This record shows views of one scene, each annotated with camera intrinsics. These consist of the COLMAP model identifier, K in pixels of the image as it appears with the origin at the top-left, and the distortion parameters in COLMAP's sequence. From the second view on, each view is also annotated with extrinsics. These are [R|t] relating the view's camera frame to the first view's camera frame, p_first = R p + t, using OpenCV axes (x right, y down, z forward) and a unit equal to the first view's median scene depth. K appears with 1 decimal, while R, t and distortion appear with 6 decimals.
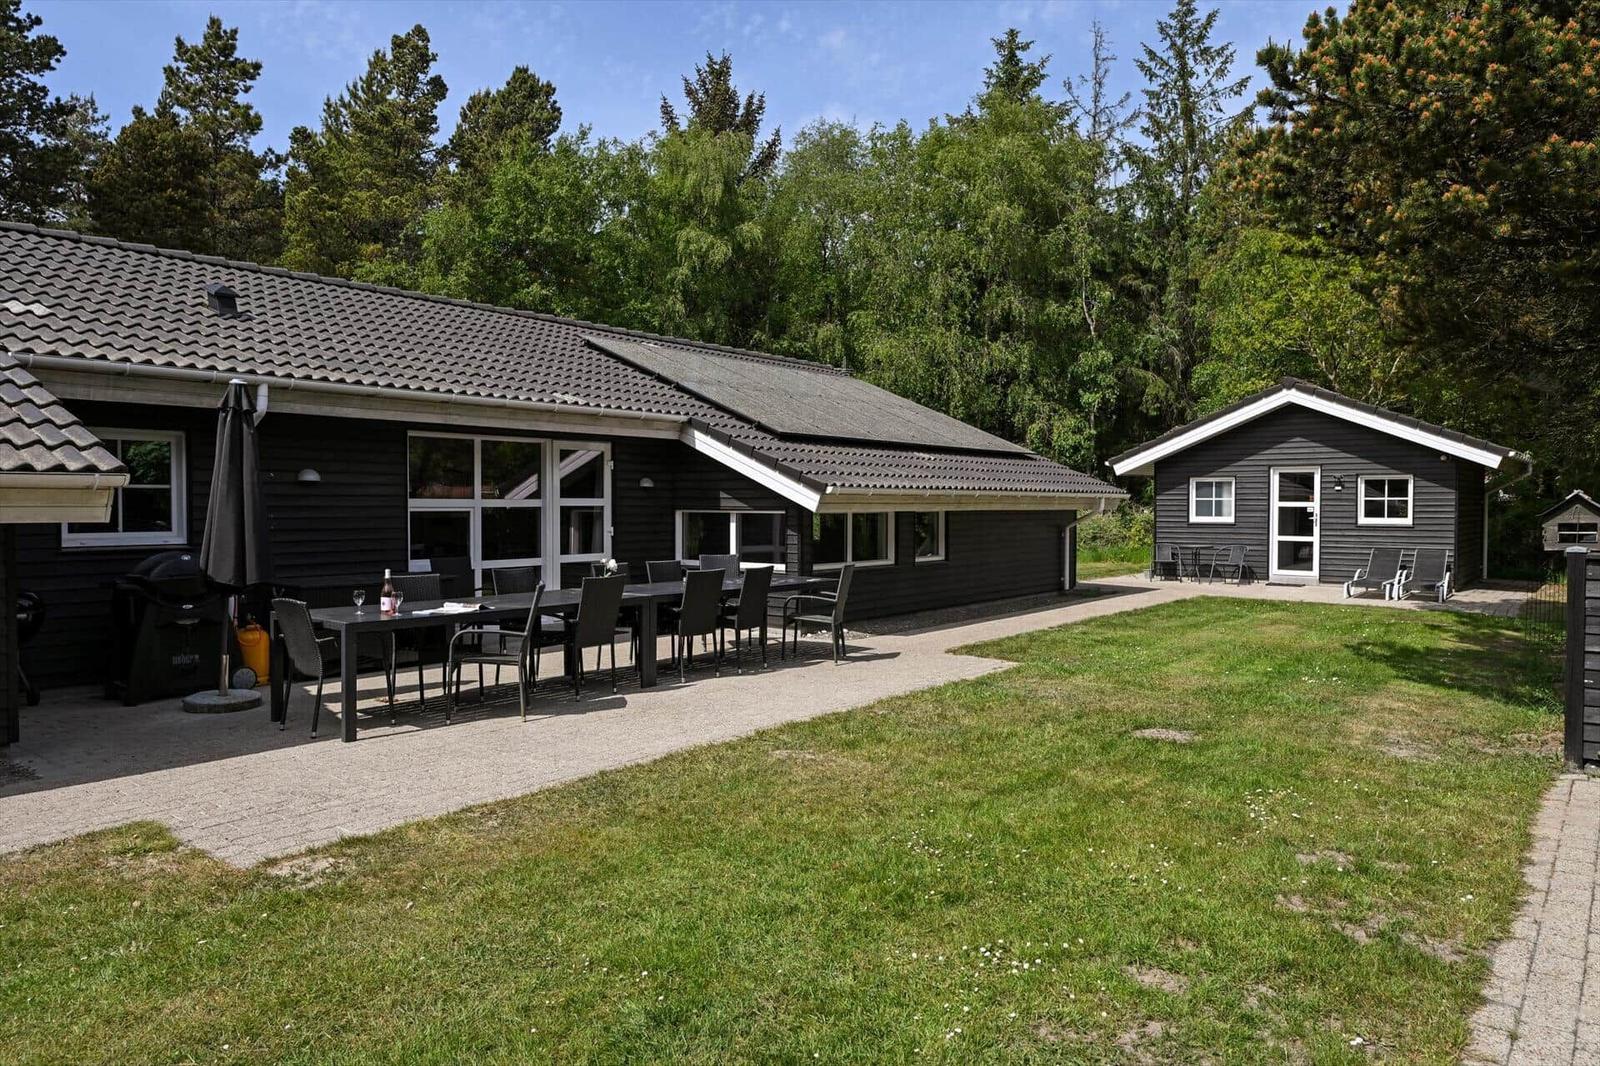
lens RADIAL K [[1068.4, 0, 800.0], [0, 1068.4, 533.0], [0, 0, 1]] dist [0.000500, 0.000336]
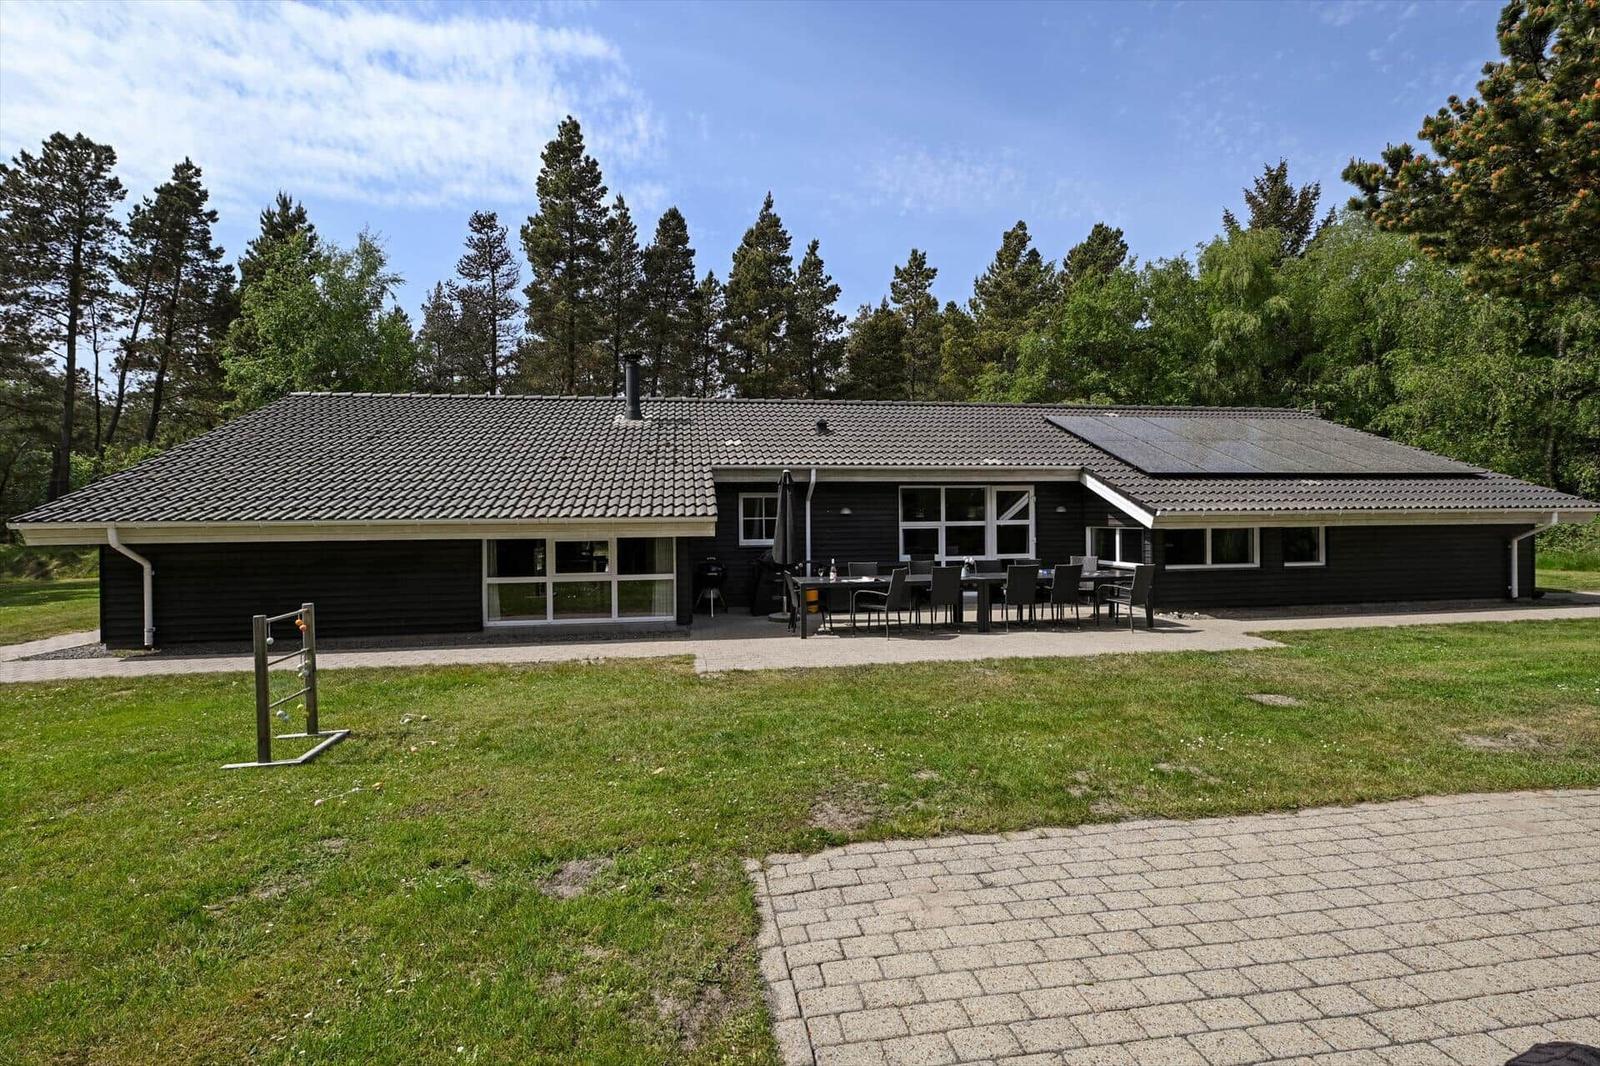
lens RADIAL K [[719.1, 0, 791.1], [0, 719.1, 523.8], [0, 0, 1]] dist [0.001283, -0.000186]
pose [[0.735145, -0.005023, -0.677892, 0.133007], [-0.007330, 0.999855, -0.015359, -0.003235], [0.677871, 0.016260, 0.735001, -0.019263]]
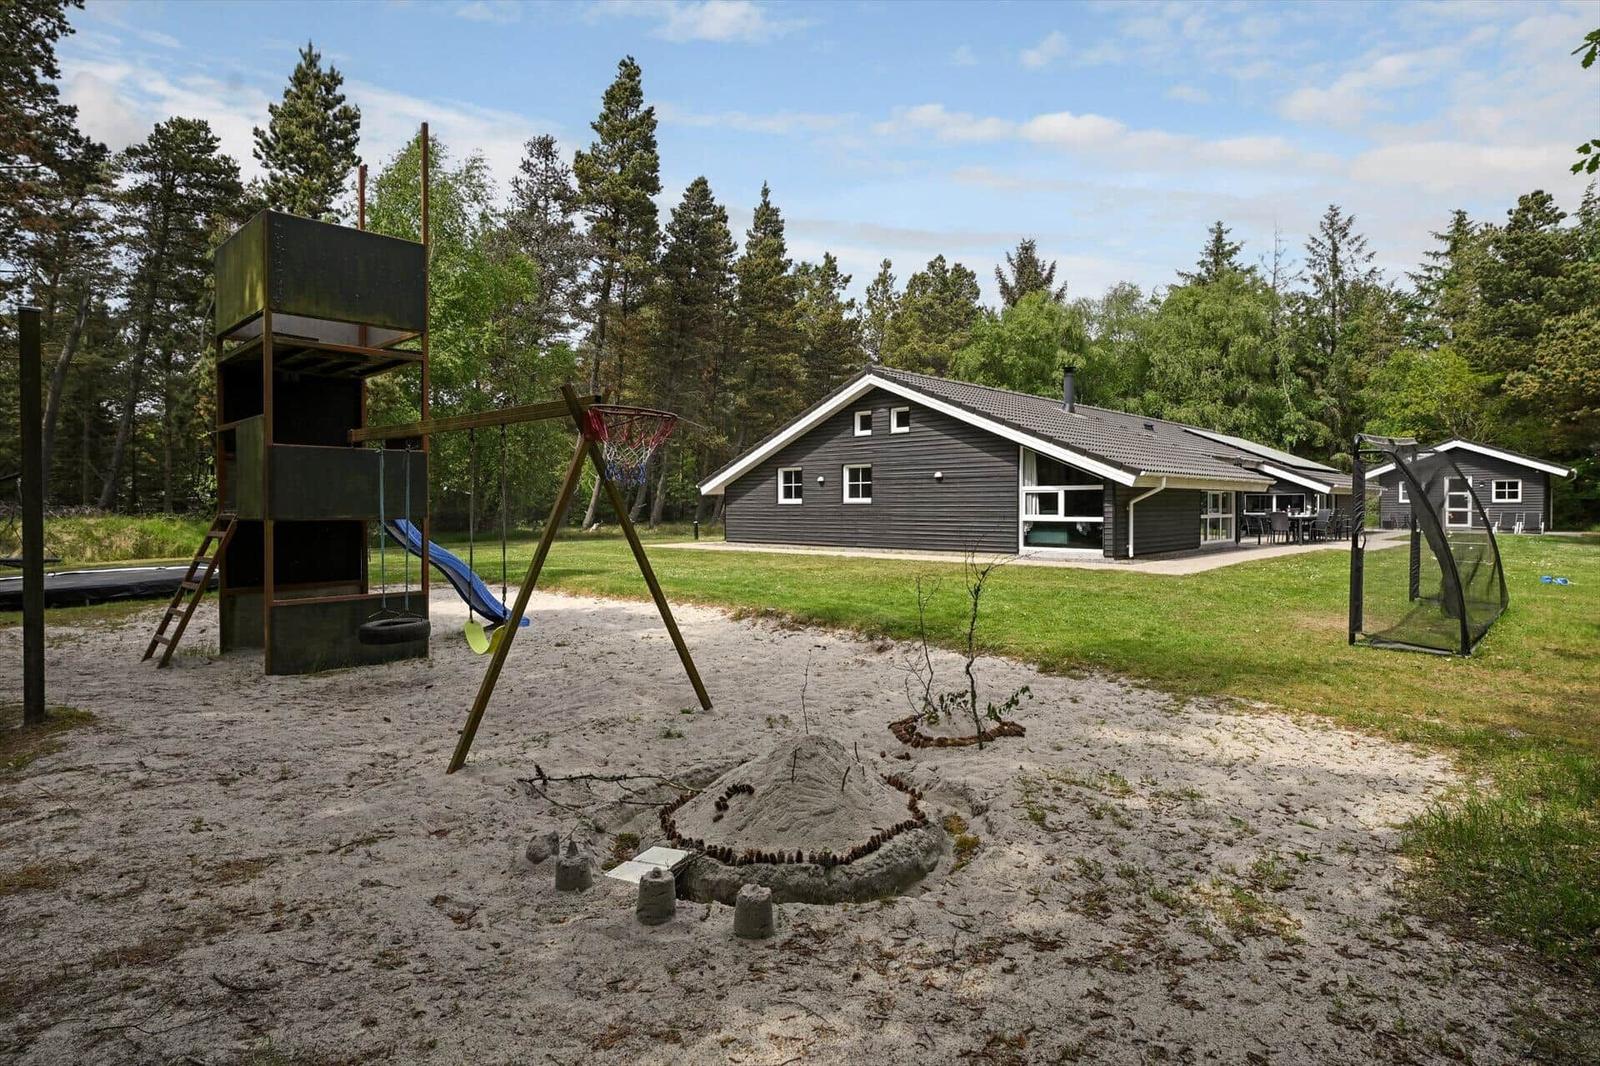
lens RADIAL K [[802.1, 0, 800.0], [0, 802.1, 533.0], [0, 0, 1]] dist [-0.004140, -0.000720]
pose [[0.992924, 0.000592, -0.118750, -0.491710], [0.000373, 0.999967, 0.008100, 0.029366], [0.118751, -0.008087, 0.992891, -0.566967]]
